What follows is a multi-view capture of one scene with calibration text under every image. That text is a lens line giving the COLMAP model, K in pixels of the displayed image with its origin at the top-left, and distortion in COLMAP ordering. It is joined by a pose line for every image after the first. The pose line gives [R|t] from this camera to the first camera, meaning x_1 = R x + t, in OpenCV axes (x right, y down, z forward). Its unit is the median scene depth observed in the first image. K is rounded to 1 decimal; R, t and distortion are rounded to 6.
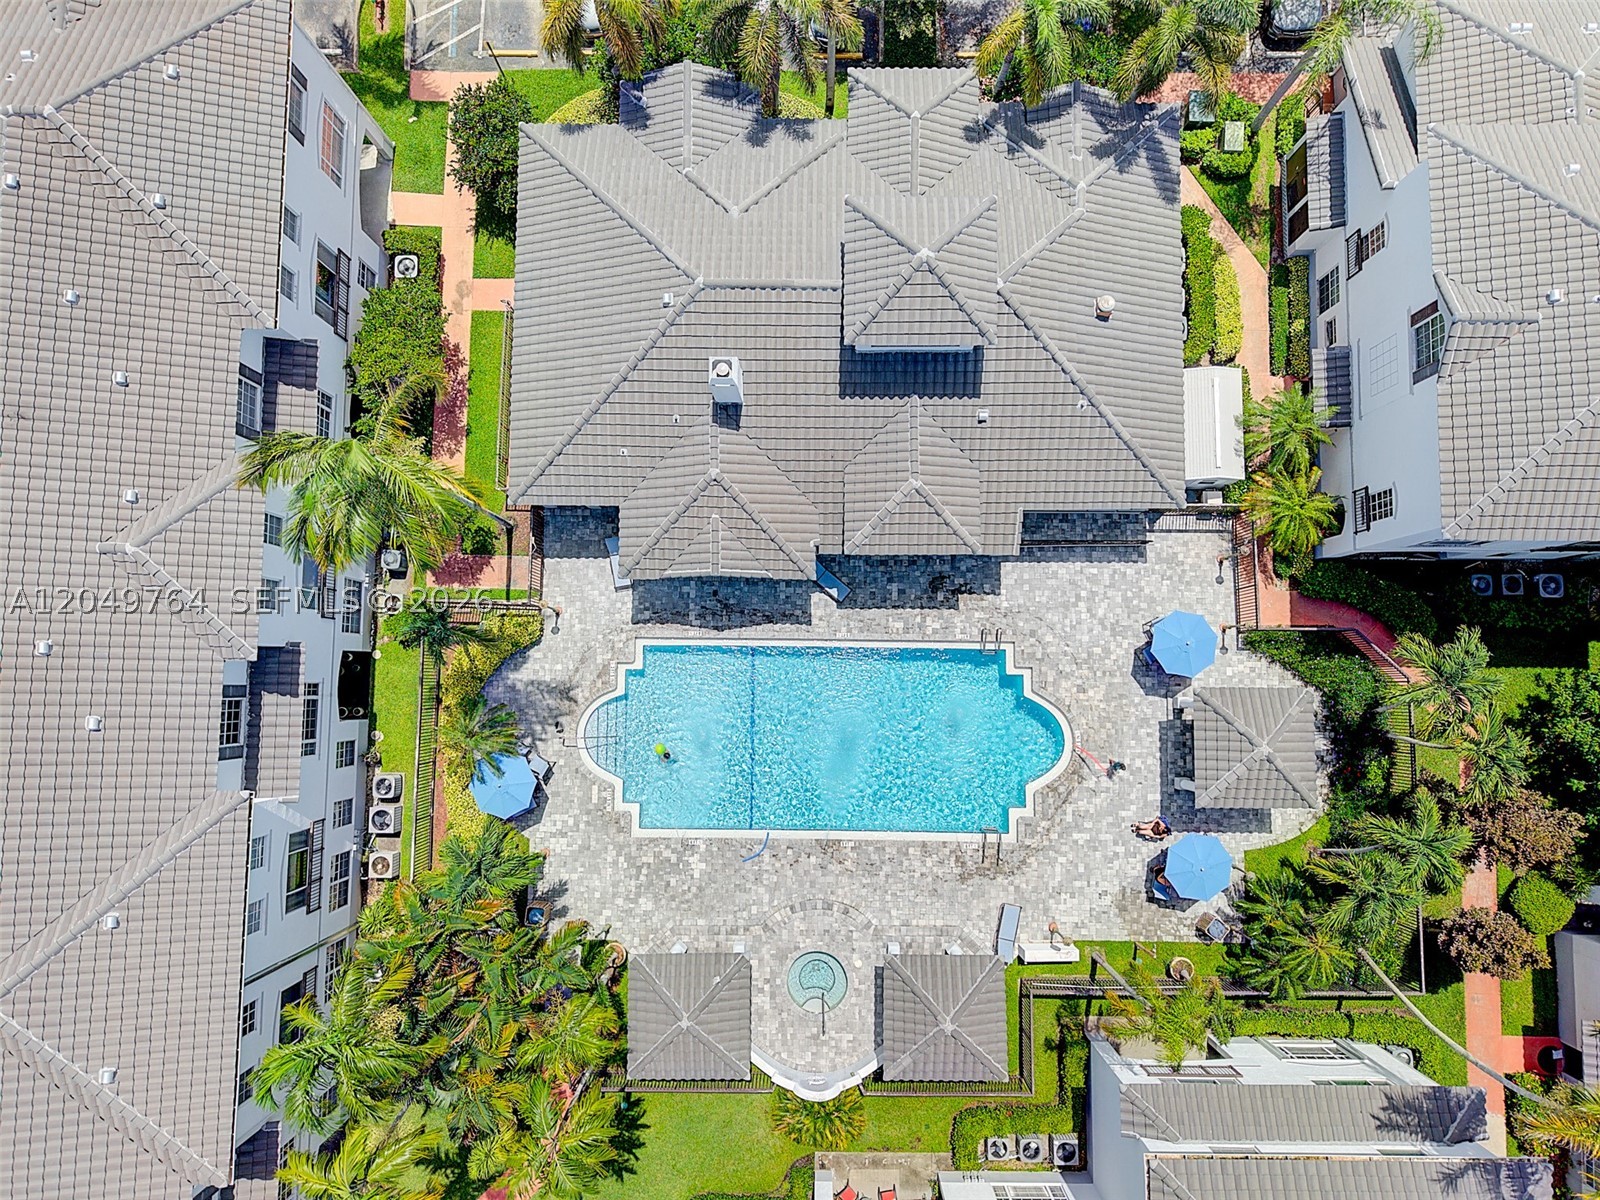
lens RADIAL K [[1063.5, 0, 804.8], [0, 1063.5, 602.4], [0, 0, 1]] dist [0.044411, -0.048080]
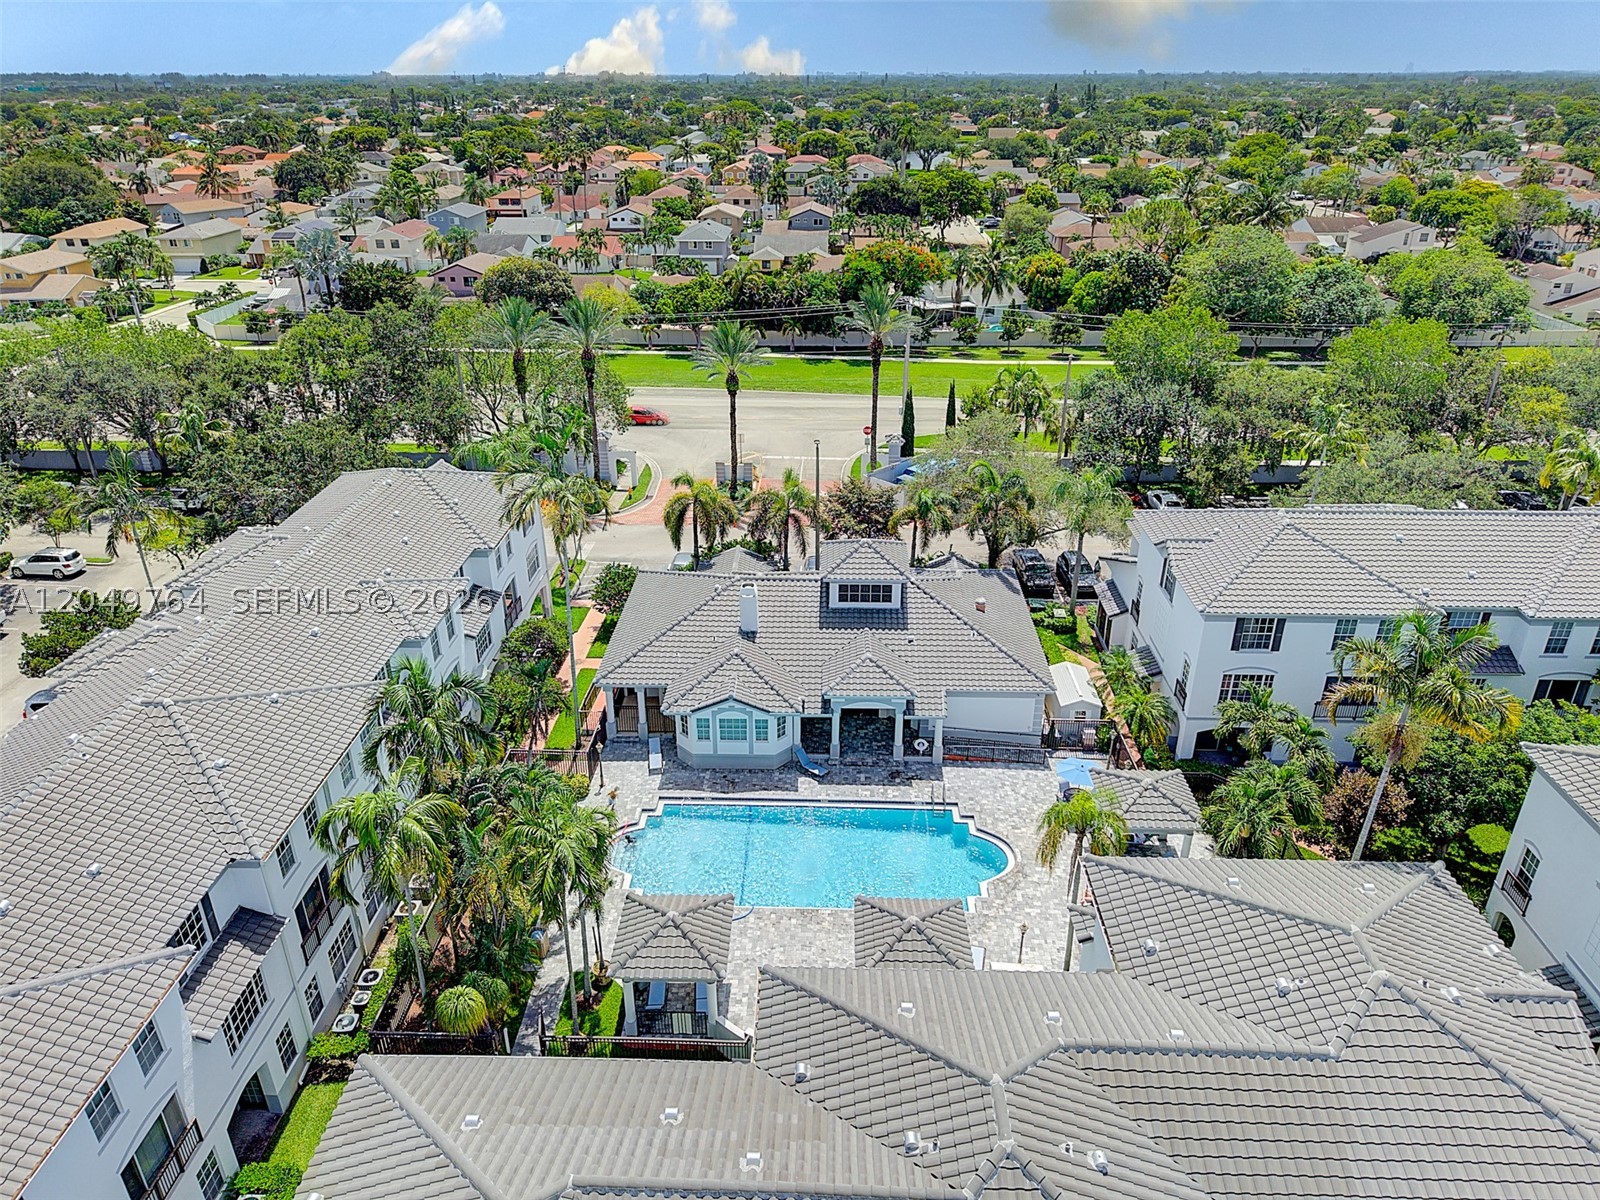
lens RADIAL K [[1063.5, 0, 804.8], [0, 1063.5, 602.4], [0, 0, 1]] dist [0.044411, -0.048080]
pose [[0.999773, 0.013959, -0.016117, 0.032485], [-0.020996, 0.512940, -0.858168, 1.021166], [-0.003712, 0.858311, 0.513116, 0.145115]]
